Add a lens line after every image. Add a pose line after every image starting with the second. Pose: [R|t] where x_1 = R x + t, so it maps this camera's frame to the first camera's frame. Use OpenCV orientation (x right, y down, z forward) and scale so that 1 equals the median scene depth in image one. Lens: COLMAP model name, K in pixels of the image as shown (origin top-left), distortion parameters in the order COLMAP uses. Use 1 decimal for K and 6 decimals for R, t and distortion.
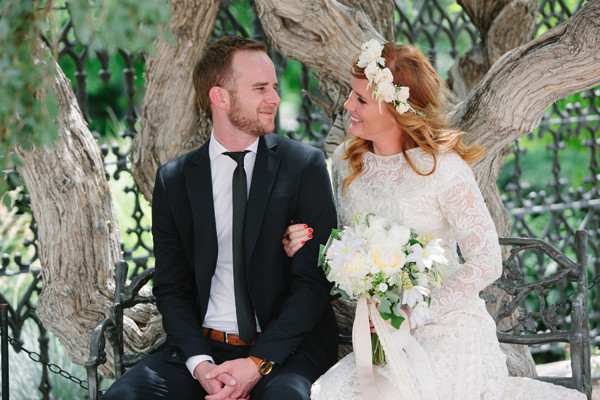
lens RADIAL K [[2225.7, 0, 303.1], [0, 2225.7, 196.5], [0, 0, 1]] dist [0.471750, 0.000000]
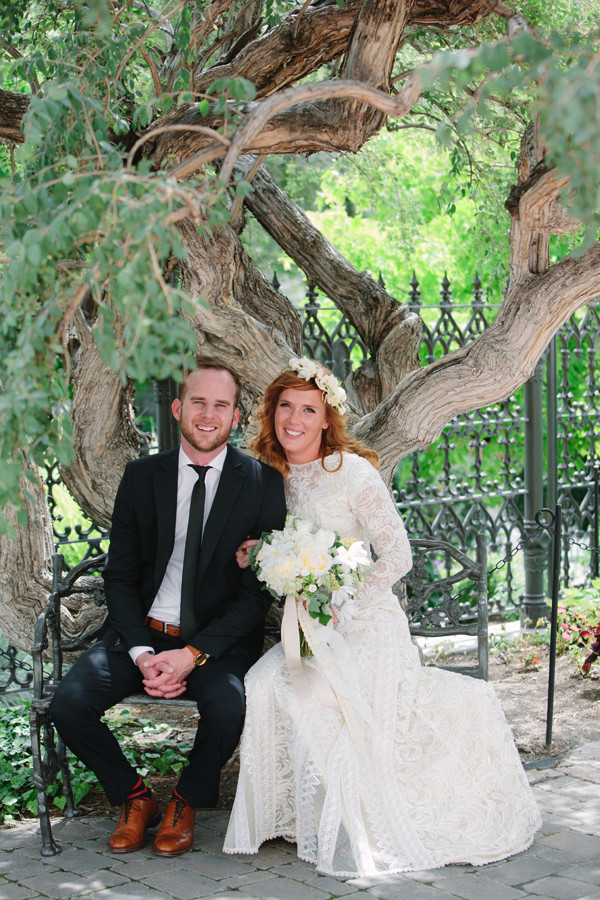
lens RADIAL K [[1909.2, 0, 298.8], [0, 1909.2, 448.0], [0, 0, 1]] dist [-0.223720, 0.000000]
pose [[0.994989, 0.022184, 0.097496, -0.054082], [-0.020969, 0.999689, -0.013466, -0.012004], [-0.097765, 0.011354, 0.995145, 0.065200]]
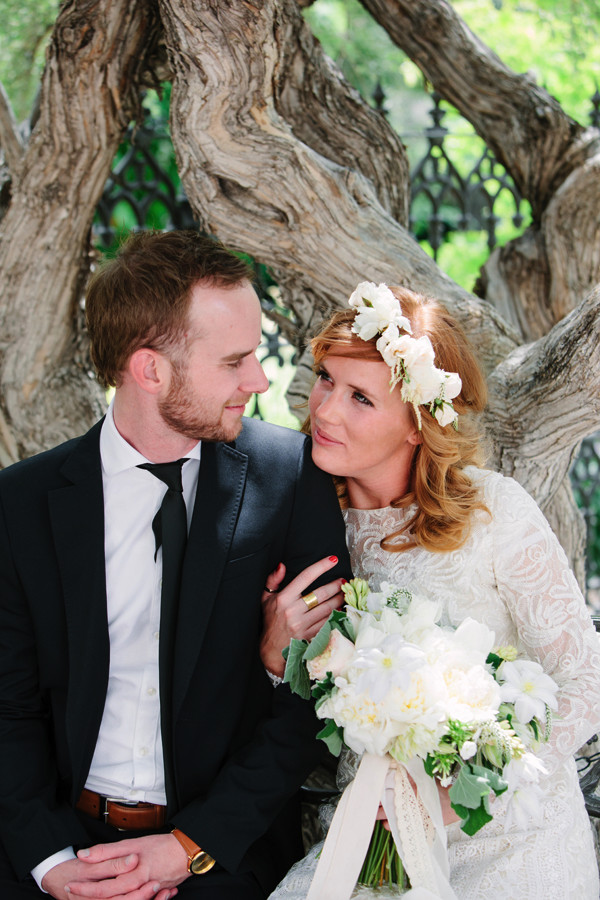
lens RADIAL K [[1909.2, 0, 295.7], [0, 1909.2, 444.7], [0, 0, 1]] dist [-0.223720, 0.000000]
pose [[0.998780, 0.040405, 0.028398, -0.001132], [-0.042534, 0.995980, 0.078832, -0.051549], [-0.025099, -0.079943, 0.996483, 0.513264]]
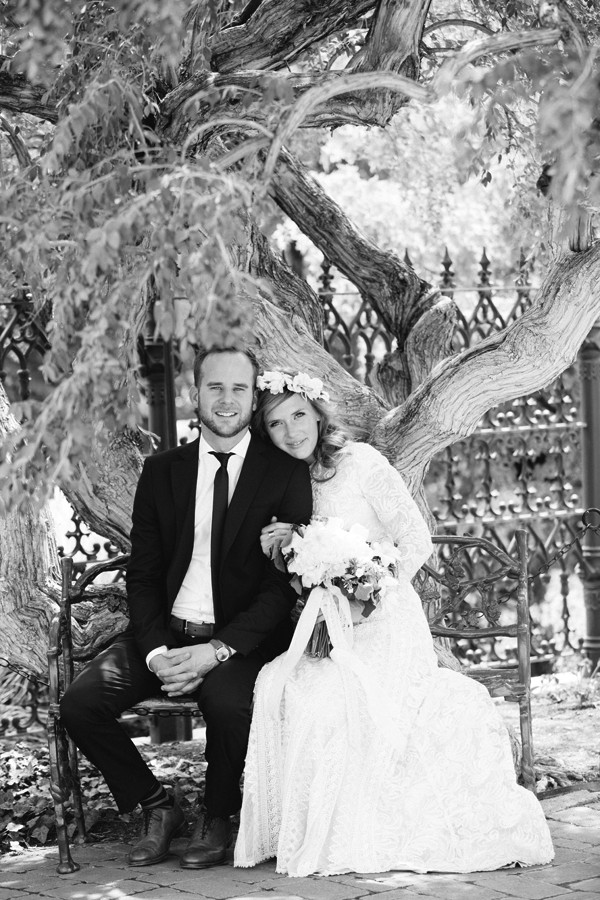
lens RADIAL K [[2980.4, 0, 301.4], [0, 2980.4, 451.5], [0, 0, 1]] dist [0.238970, 0.000000]
pose [[0.994035, 0.014612, 0.108075, -0.117829], [-0.010827, 0.999310, -0.035530, 0.026755], [-0.108520, 0.034148, 0.993508, -0.339511]]
